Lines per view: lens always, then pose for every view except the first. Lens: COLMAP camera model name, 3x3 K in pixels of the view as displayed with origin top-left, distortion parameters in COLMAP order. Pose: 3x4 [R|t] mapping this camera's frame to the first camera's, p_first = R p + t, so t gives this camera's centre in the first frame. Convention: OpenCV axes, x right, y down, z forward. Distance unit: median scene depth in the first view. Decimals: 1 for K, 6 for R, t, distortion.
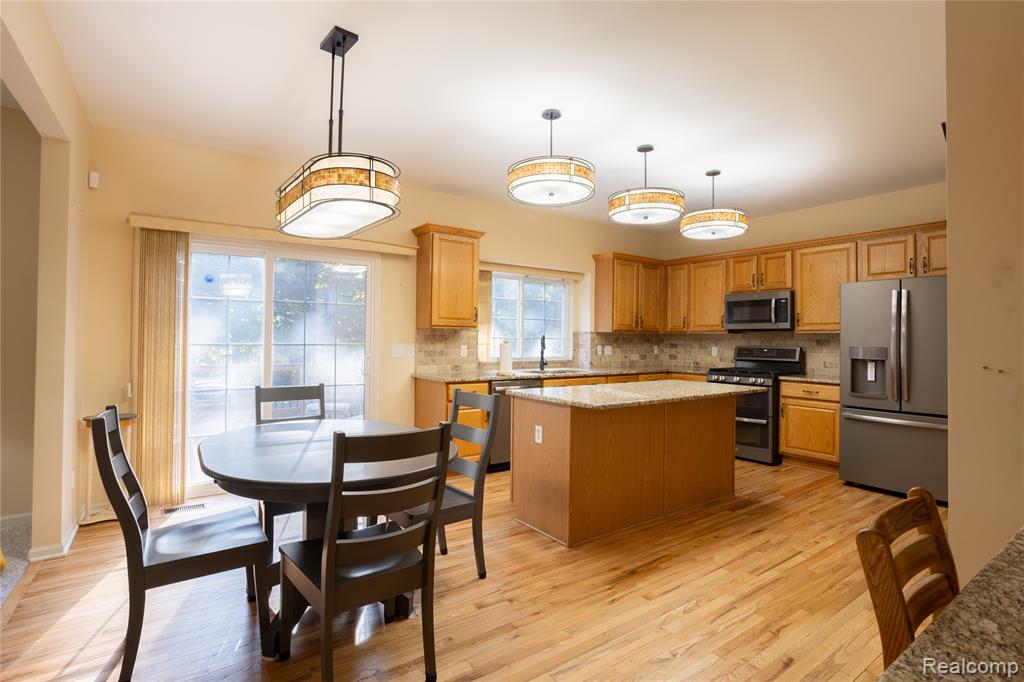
lens RADIAL K [[489.0, 0, 510.8], [0, 489.0, 332.6], [0, 0, 1]] dist [-0.067892, 0.034796]
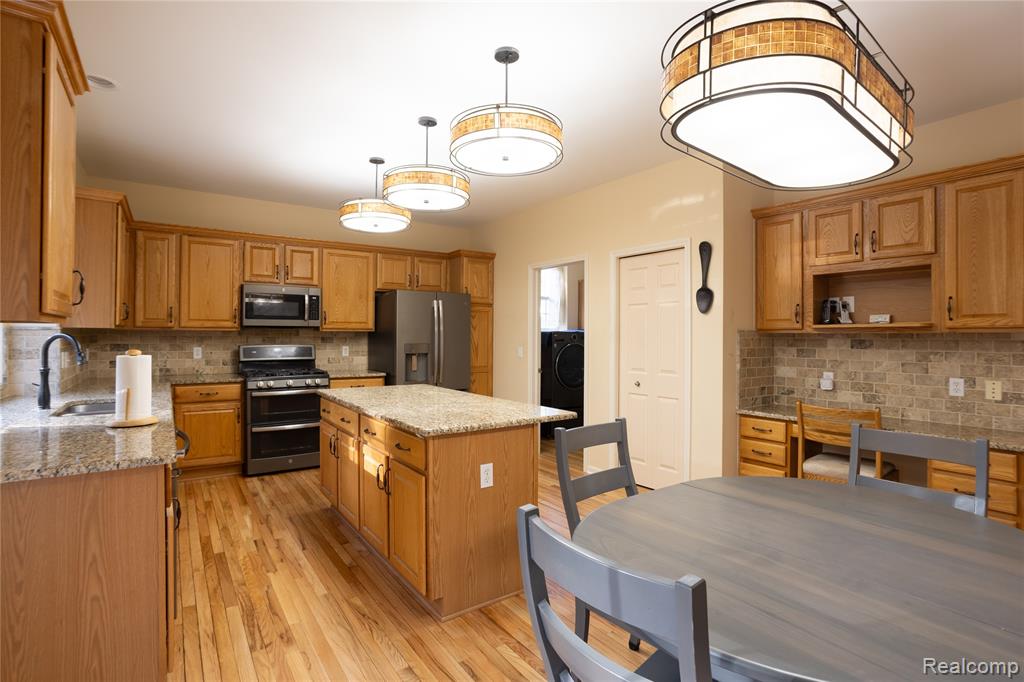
lens RADIAL K [[489.0, 0, 510.8], [0, 489.0, 332.6], [0, 0, 1]] dist [-0.067892, 0.034796]
pose [[0.005583, -0.004465, 0.999974, -0.411927], [-0.016602, 0.999852, 0.004557, -0.006774], [-0.999847, -0.016627, 0.005508, 0.587206]]
